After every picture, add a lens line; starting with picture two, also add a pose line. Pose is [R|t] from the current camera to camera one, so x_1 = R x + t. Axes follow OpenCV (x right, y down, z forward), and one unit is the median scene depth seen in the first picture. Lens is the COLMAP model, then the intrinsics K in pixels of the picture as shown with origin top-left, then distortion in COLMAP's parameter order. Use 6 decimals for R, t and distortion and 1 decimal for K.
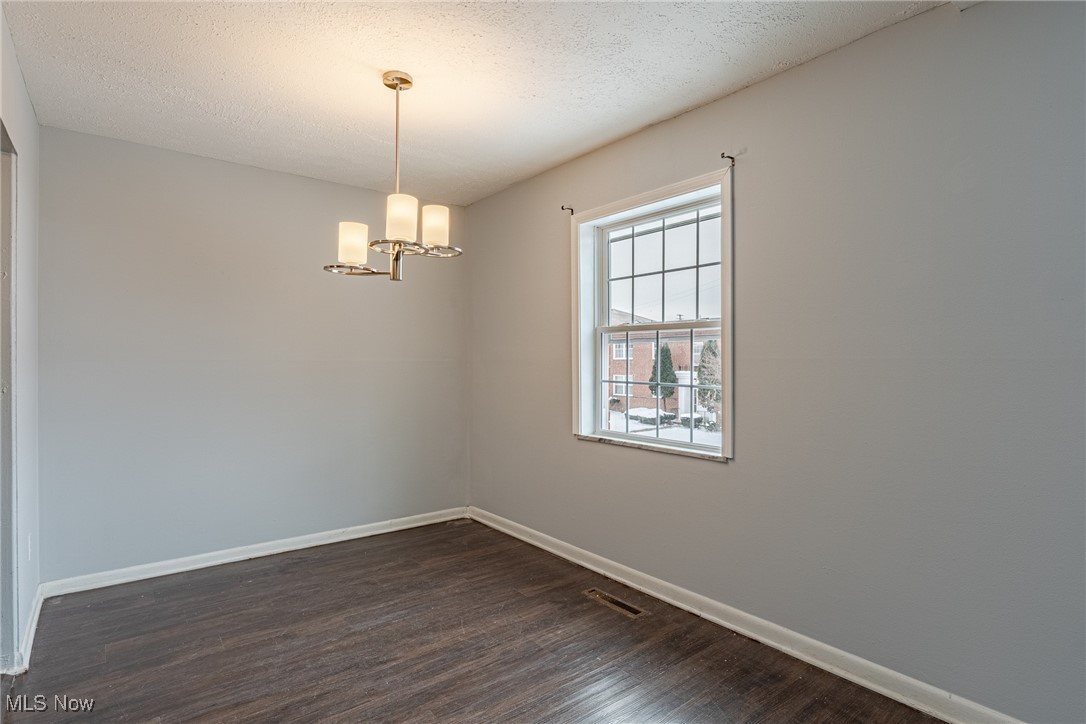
lens RADIAL K [[567.9, 0, 540.6], [0, 567.9, 356.1], [0, 0, 1]] dist [-0.006552, -0.002482]
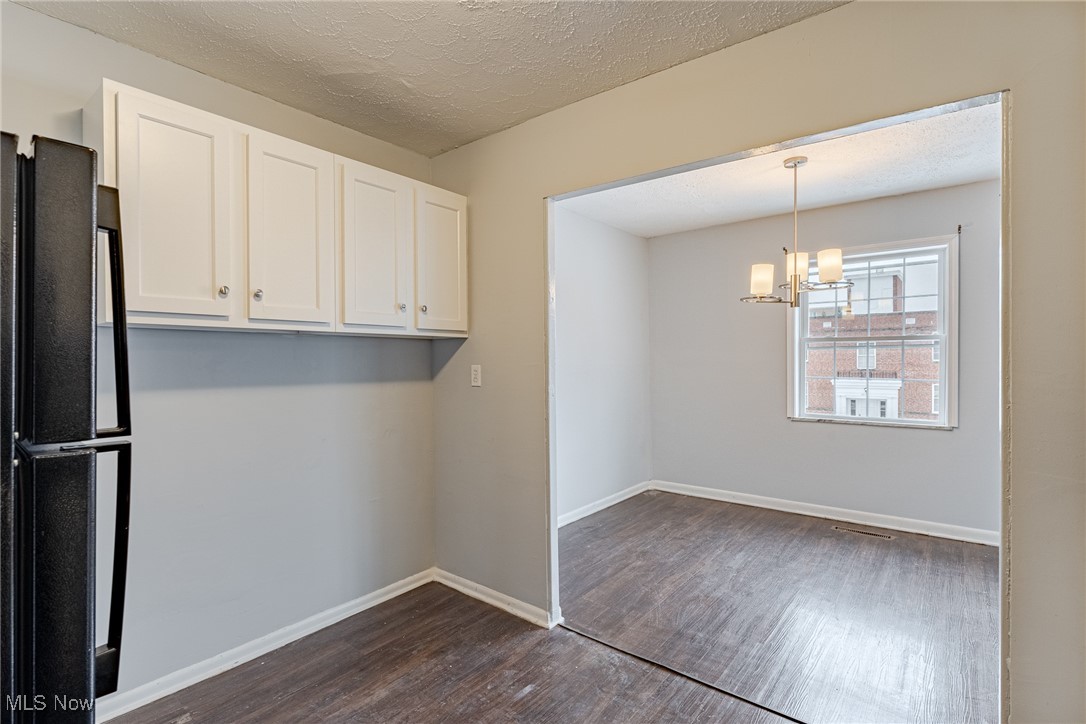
lens RADIAL K [[517.2, 0, 545.0], [0, 517.2, 364.0], [0, 0, 1]] dist [-0.005893, -0.000497]
pose [[0.975821, -0.017482, 0.217872, -0.898478], [0.013212, 0.999691, 0.021039, -0.024817], [-0.218172, -0.017652, 0.975751, -0.073637]]
